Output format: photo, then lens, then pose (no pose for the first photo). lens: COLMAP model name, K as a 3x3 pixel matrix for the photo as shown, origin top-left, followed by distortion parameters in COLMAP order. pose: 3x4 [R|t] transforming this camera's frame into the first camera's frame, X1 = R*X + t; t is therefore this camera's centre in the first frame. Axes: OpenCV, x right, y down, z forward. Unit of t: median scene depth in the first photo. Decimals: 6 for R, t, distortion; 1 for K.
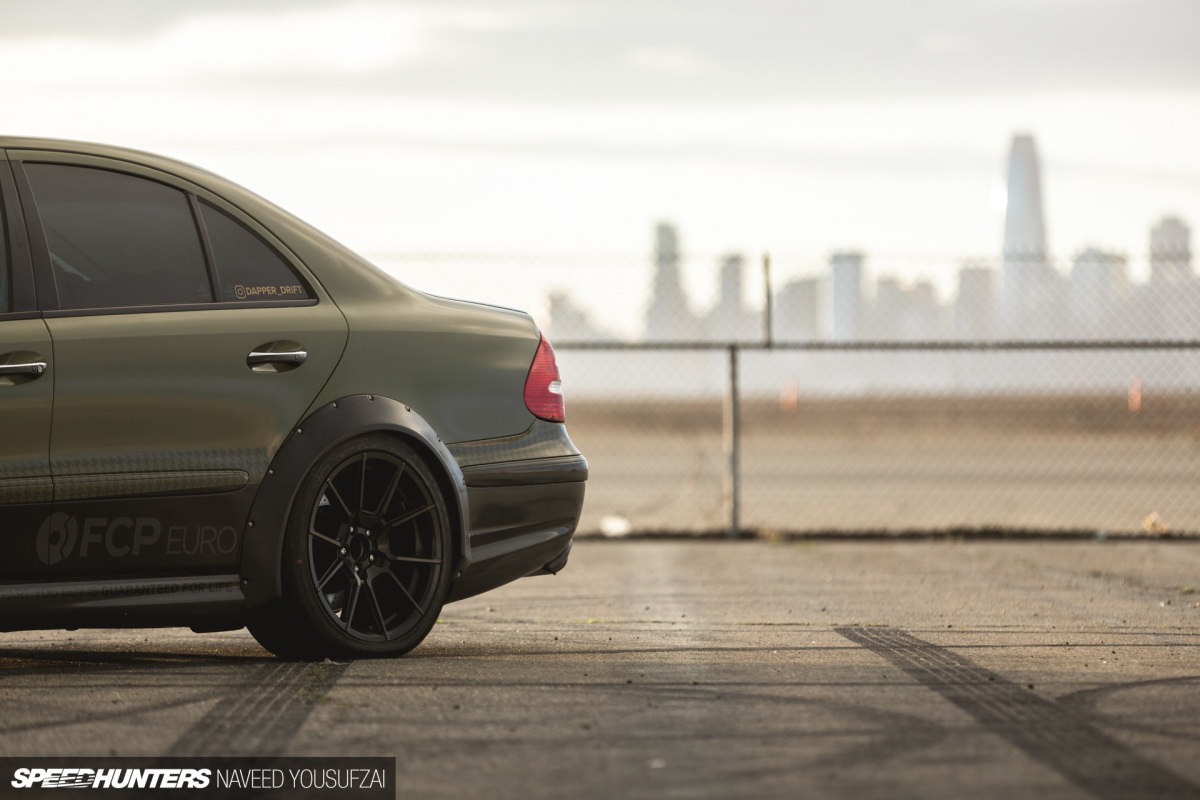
lens RADIAL K [[6887.9, 0, 600.1], [0, 6887.9, 399.9], [0, 0, 1]] dist [1.480135, 0.000000]
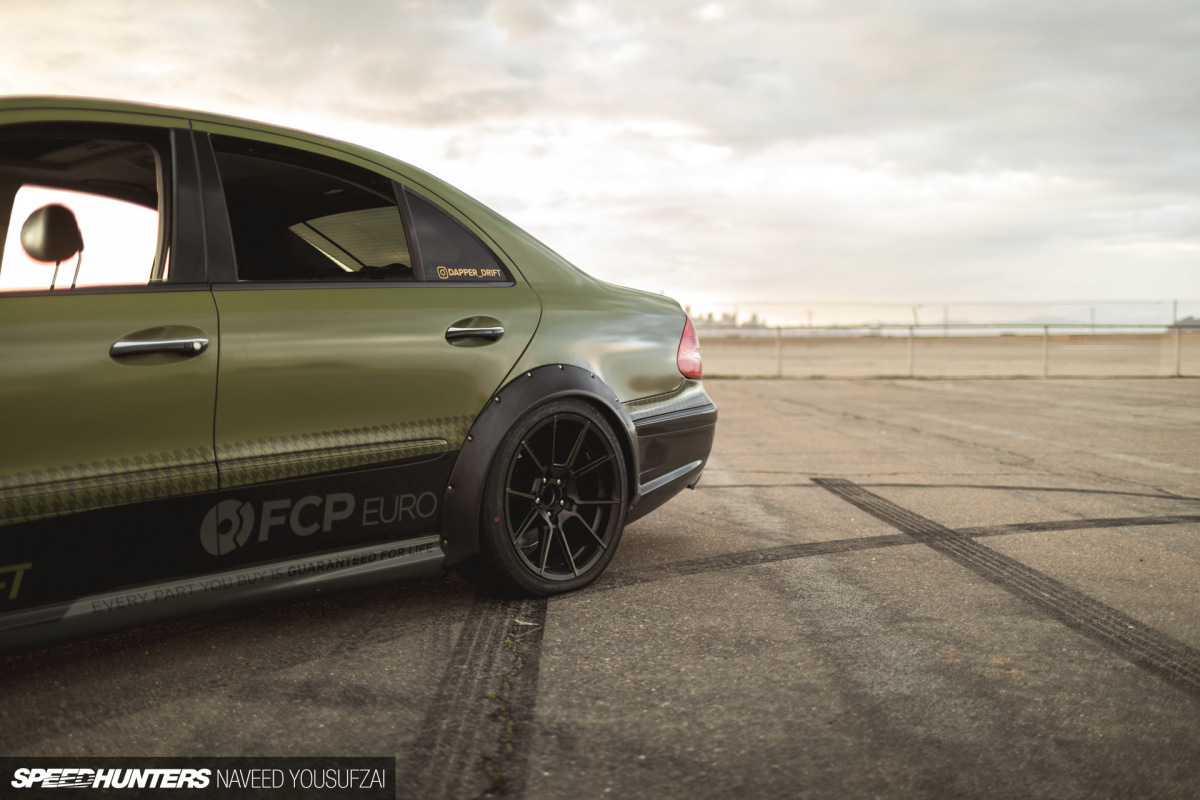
lens RADIAL K [[1231.8, 0, 598.9], [0, 1231.8, 401.4], [0, 0, 1]] dist [0.096597, 0.000000]
pose [[0.999995, -0.003057, -0.000329, -0.027130], [0.003070, 0.998678, 0.051317, -0.005153], [0.000171, -0.051318, 0.998682, 0.803856]]
